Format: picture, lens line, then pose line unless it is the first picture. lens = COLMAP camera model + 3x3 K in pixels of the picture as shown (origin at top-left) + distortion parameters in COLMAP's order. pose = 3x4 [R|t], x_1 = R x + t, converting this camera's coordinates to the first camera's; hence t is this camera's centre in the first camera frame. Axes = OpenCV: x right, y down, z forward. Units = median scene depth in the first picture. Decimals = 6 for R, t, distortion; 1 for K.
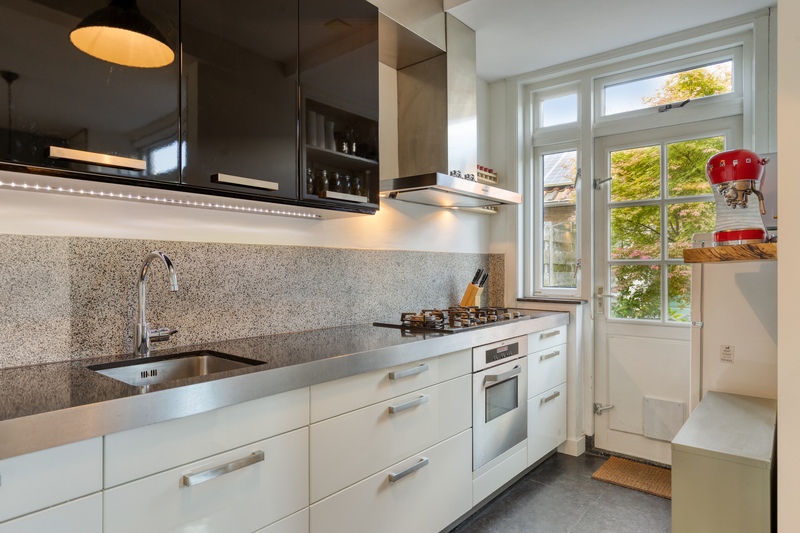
lens RADIAL K [[493.1, 0, 401.6], [0, 493.1, 266.3], [0, 0, 1]] dist [0.003893, 0.000426]
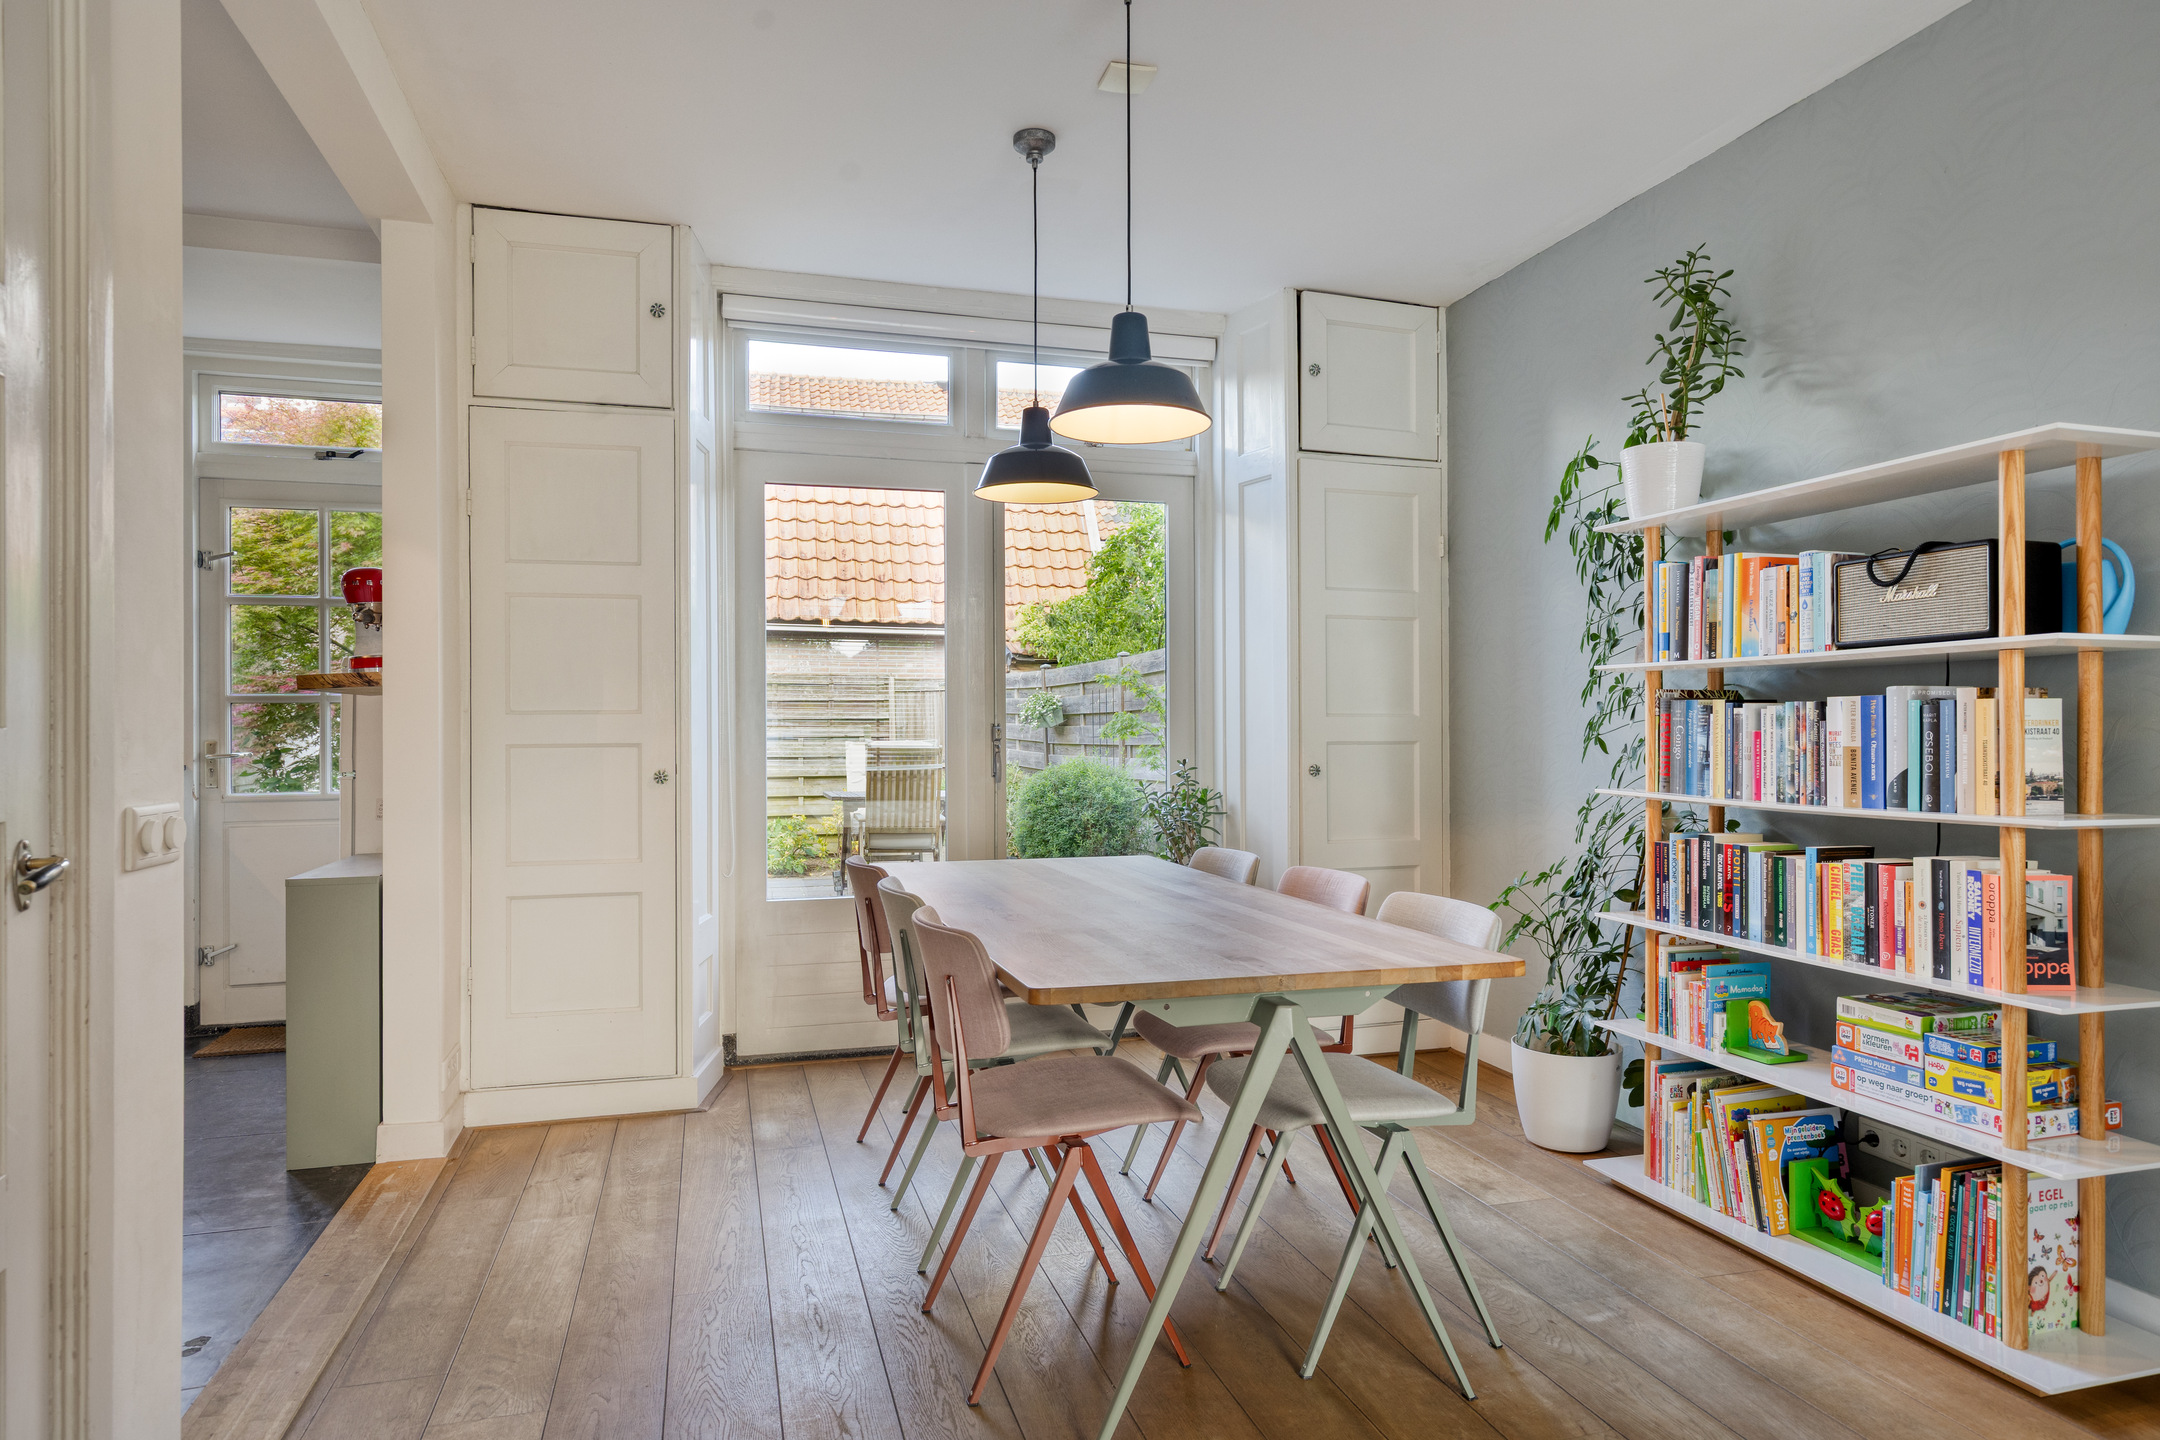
lens RADIAL K [[1280.8, 0, 1075.6], [0, 1280.8, 726.2], [0, 0, 1]] dist [-0.001409, -0.000381]
pose [[0.566250, -0.000395, 0.824233, -0.347700], [0.001245, 0.999999, -0.000376, 0.037364], [-0.824232, 0.001239, 0.566250, -0.916076]]
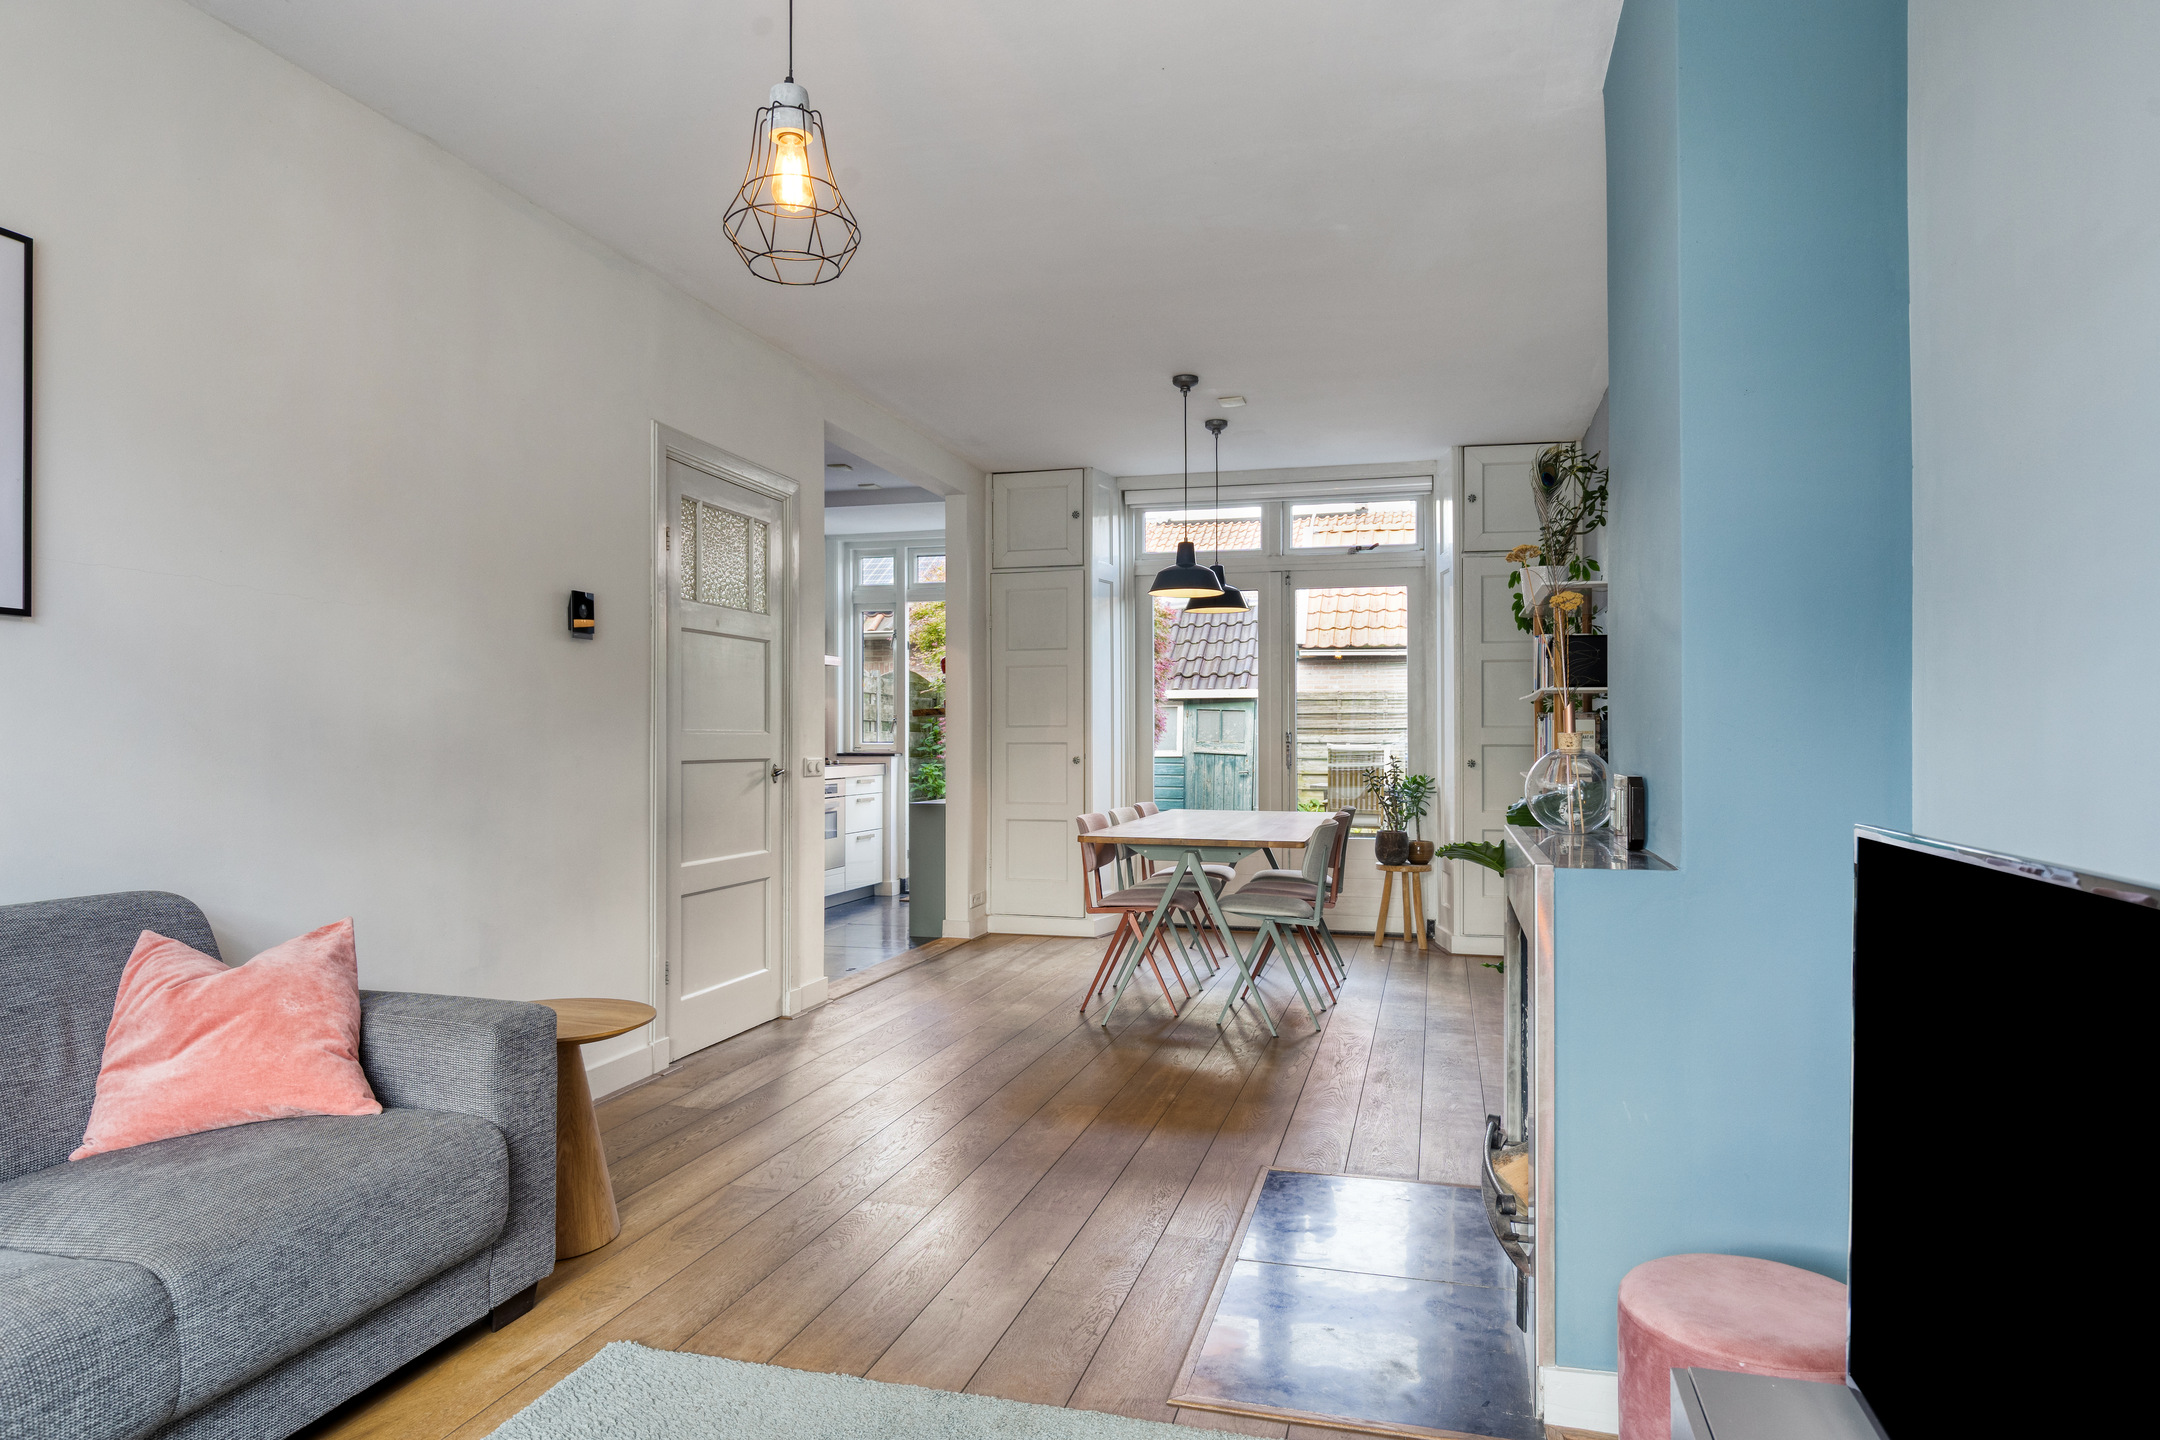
lens RADIAL K [[1280.8, 0, 1078.0], [0, 1280.8, 709.8], [0, 0, 1]] dist [-0.001409, -0.000381]
pose [[0.917083, 0.008662, 0.398601, -0.526717], [-0.000654, 0.999795, -0.020220, 0.041919], [-0.398695, 0.018283, 0.916901, -2.346298]]
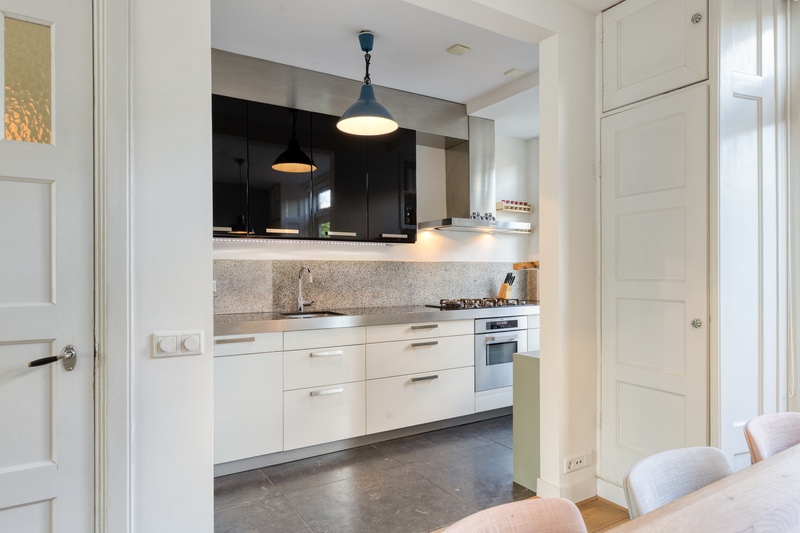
lens RADIAL K [[493.1, 0, 398.7], [0, 493.1, 274.0], [0, 0, 1]] dist [0.003893, 0.000426]
pose [[0.944045, -0.001668, -0.329813, 0.438997], [0.003685, 0.999978, 0.005493, -0.001406], [0.329797, -0.006401, 0.944030, -0.666137]]
